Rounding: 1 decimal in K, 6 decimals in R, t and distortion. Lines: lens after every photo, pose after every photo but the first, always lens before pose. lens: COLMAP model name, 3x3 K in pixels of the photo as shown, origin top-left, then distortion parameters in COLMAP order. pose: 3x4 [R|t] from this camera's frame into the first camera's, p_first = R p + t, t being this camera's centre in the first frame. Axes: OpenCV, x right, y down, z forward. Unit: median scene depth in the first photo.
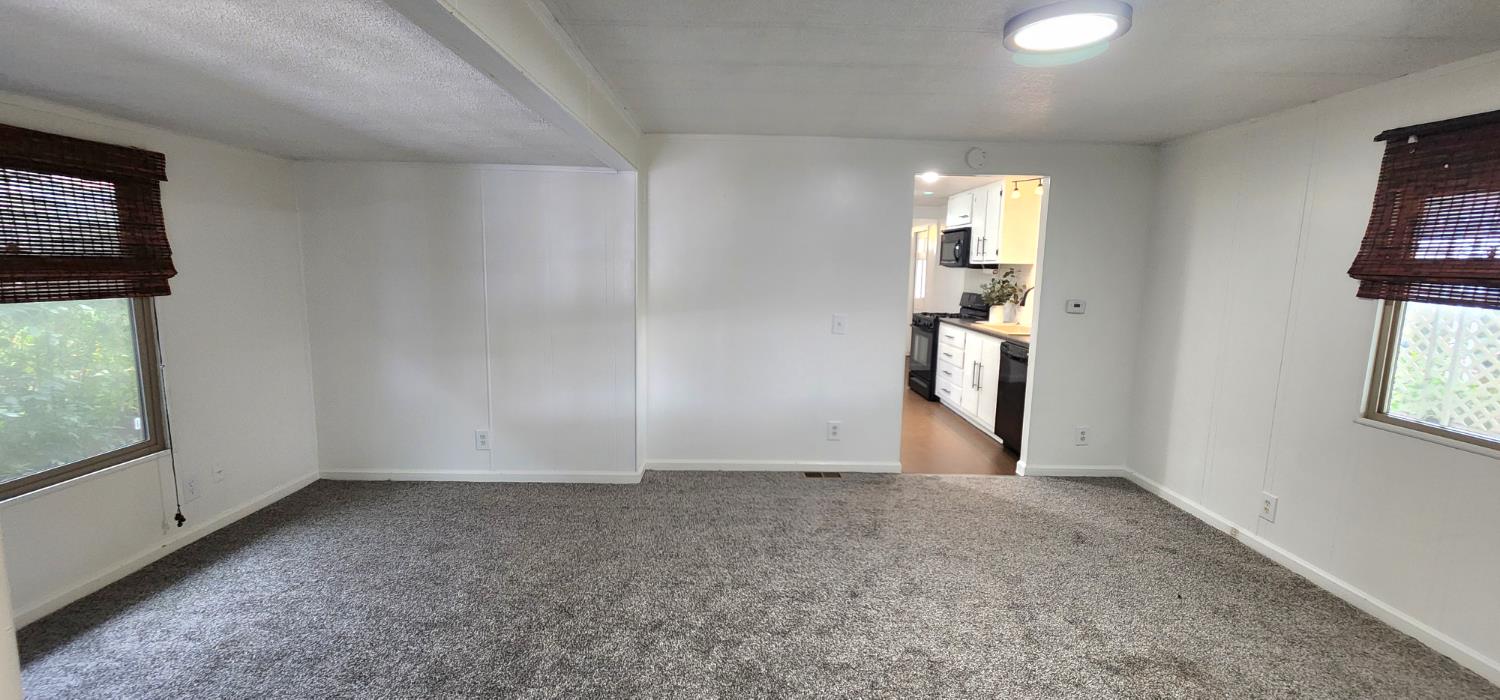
lens RADIAL K [[618.0, 0, 741.6], [0, 618.0, 348.1], [0, 0, 1]] dist [-0.000208, 0.000082]
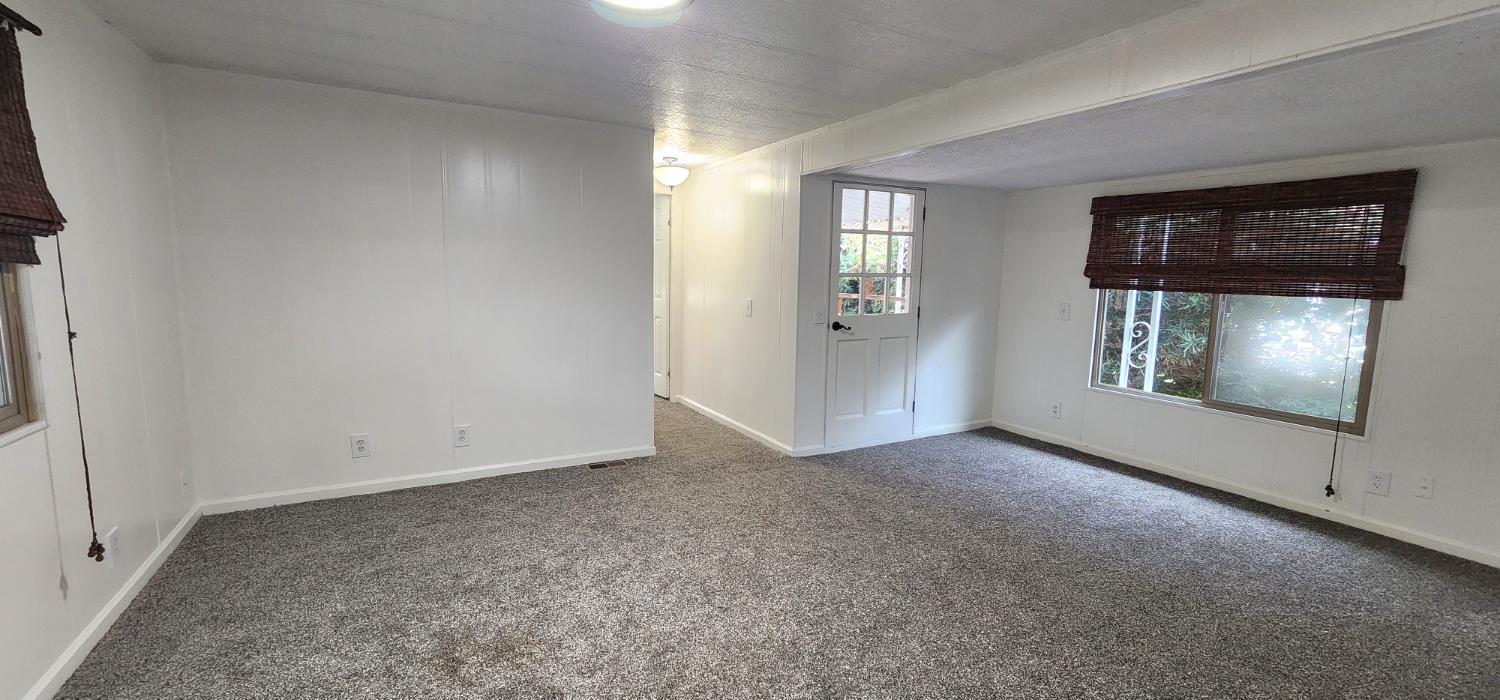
lens RADIAL K [[618.0, 0, 750.6], [0, 618.0, 348.5], [0, 0, 1]] dist [-0.000208, 0.000082]
pose [[-0.877455, 0.023575, -0.479078, 0.583141], [-0.101644, 0.966969, 0.233750, -0.140065], [0.468765, 0.253800, -0.846076, 1.408913]]
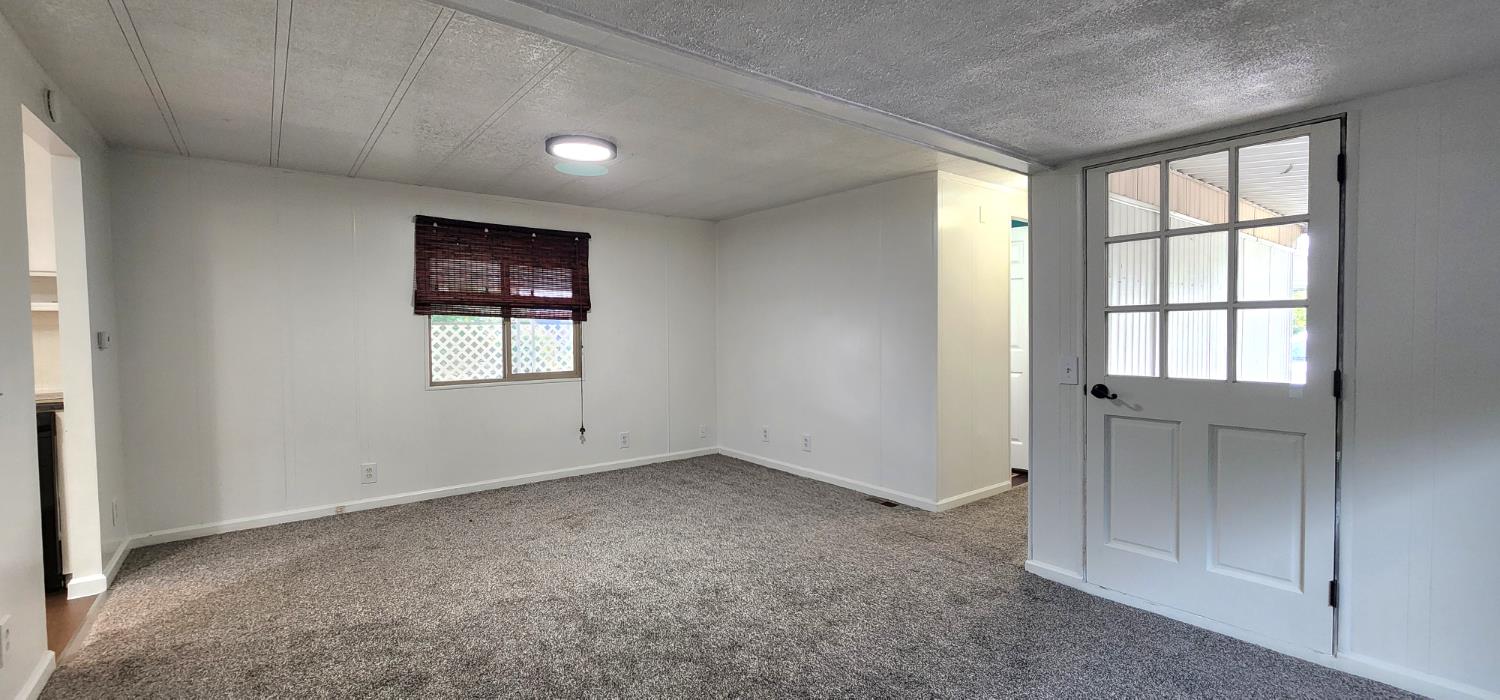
lens RADIAL K [[618.0, 0, 750.0], [0, 618.0, 349.5], [0, 0, 1]] dist [-0.000208, 0.000082]
pose [[-0.611084, -0.043938, 0.790346, -0.753465], [0.106189, 0.984883, 0.136858, -0.110591], [-0.784411, 0.167558, -0.597180, 1.190056]]
